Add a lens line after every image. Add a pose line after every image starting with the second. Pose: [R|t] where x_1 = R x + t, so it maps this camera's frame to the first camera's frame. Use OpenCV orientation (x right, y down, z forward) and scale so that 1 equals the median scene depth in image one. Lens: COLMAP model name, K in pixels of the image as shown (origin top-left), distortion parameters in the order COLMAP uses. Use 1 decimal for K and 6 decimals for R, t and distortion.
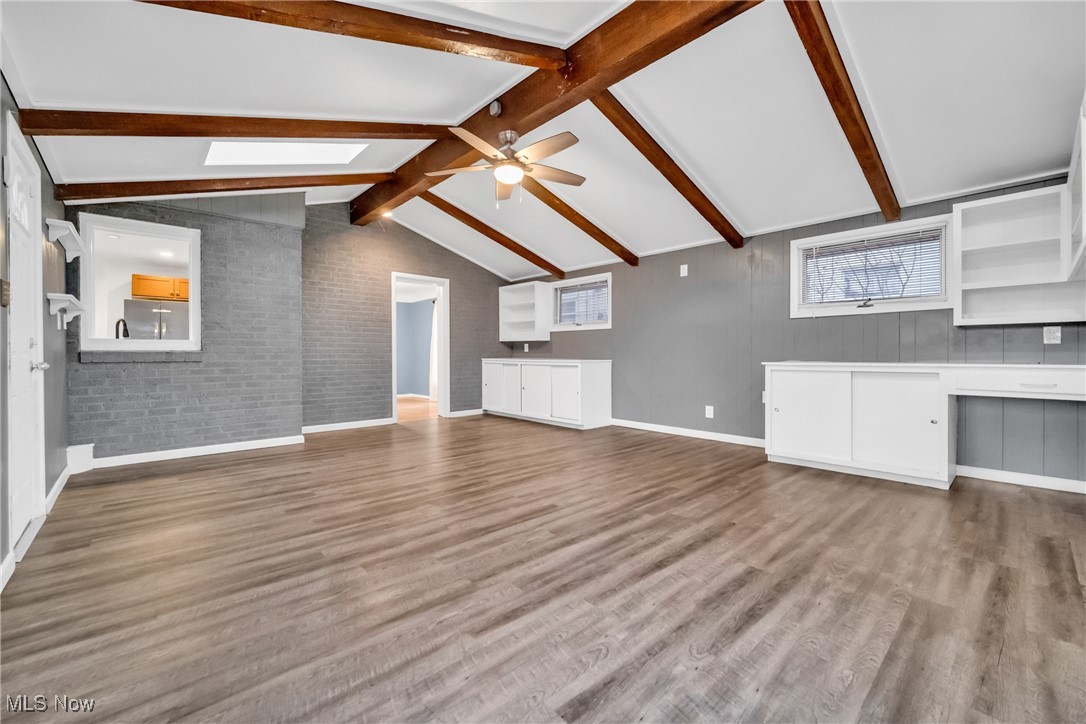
lens RADIAL K [[438.8, 0, 545.9], [0, 438.8, 354.5], [0, 0, 1]] dist [-0.003761, 0.000938]
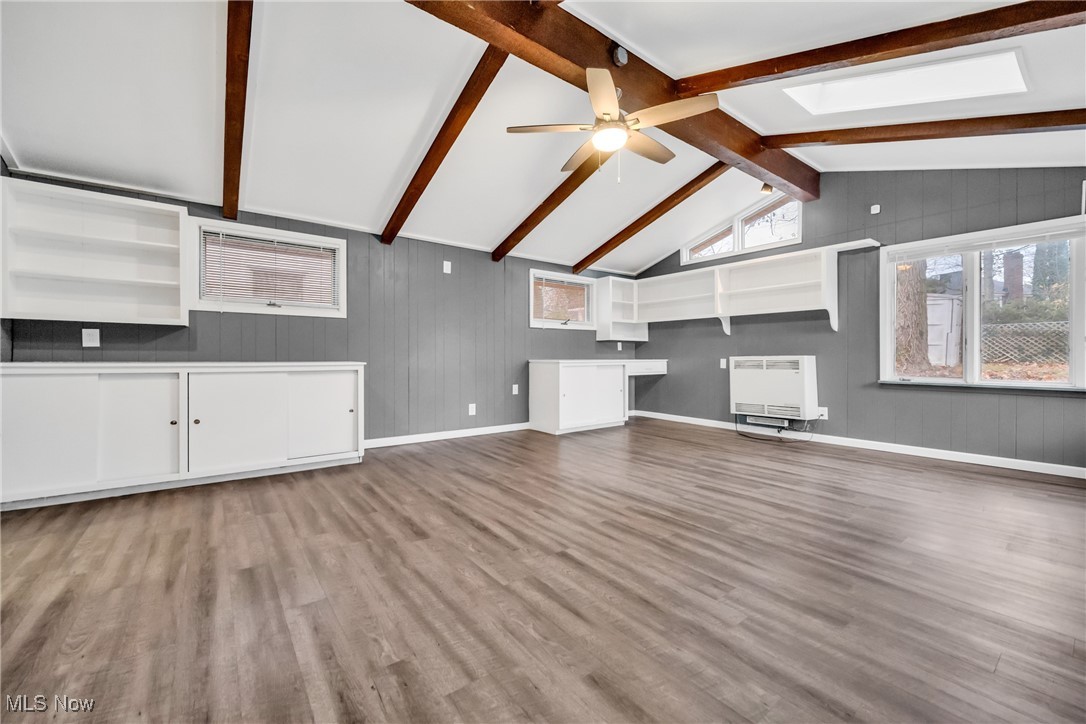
lens RADIAL K [[438.8, 0, 544.5], [0, 438.8, 358.8], [0, 0, 1]] dist [-0.003761, 0.000938]
pose [[0.095320, -0.006040, 0.995428, -0.951921], [-0.002727, 0.999976, 0.006329, 0.004373], [-0.995443, -0.003318, 0.095301, 1.060698]]
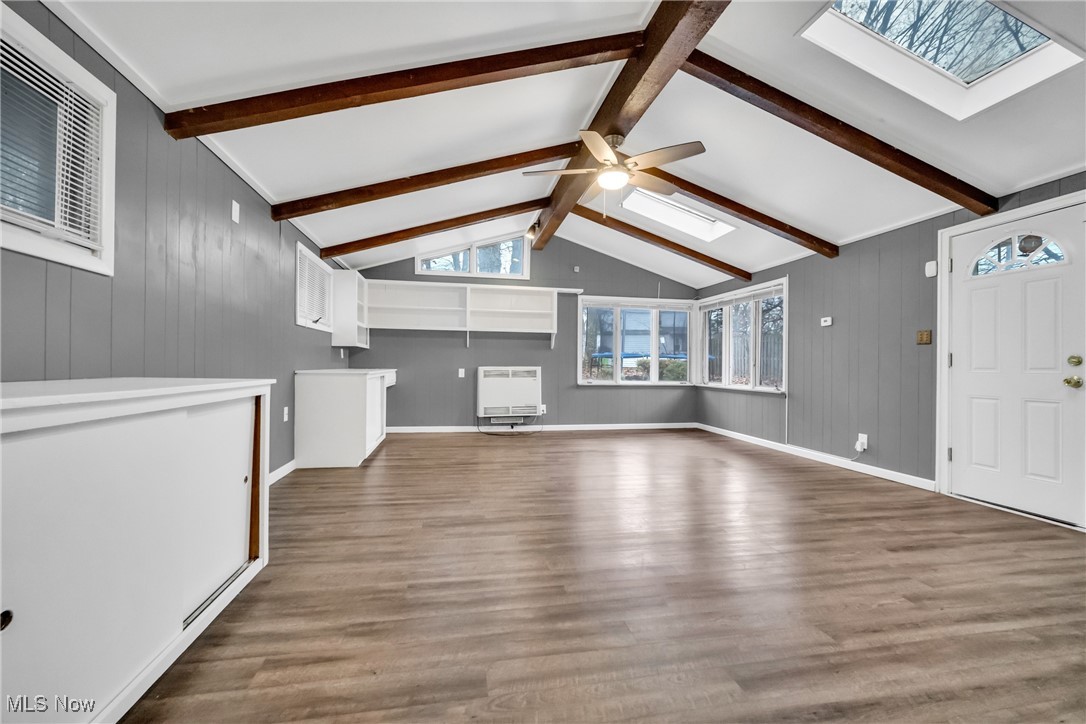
lens RADIAL K [[438.8, 0, 542.7], [0, 438.8, 367.6], [0, 0, 1]] dist [-0.003761, 0.000938]
pose [[-0.842909, -0.010765, 0.537949, -0.490680], [-0.011445, 0.999932, 0.002076, 0.000655], [-0.537935, -0.004407, -0.842975, 1.909364]]
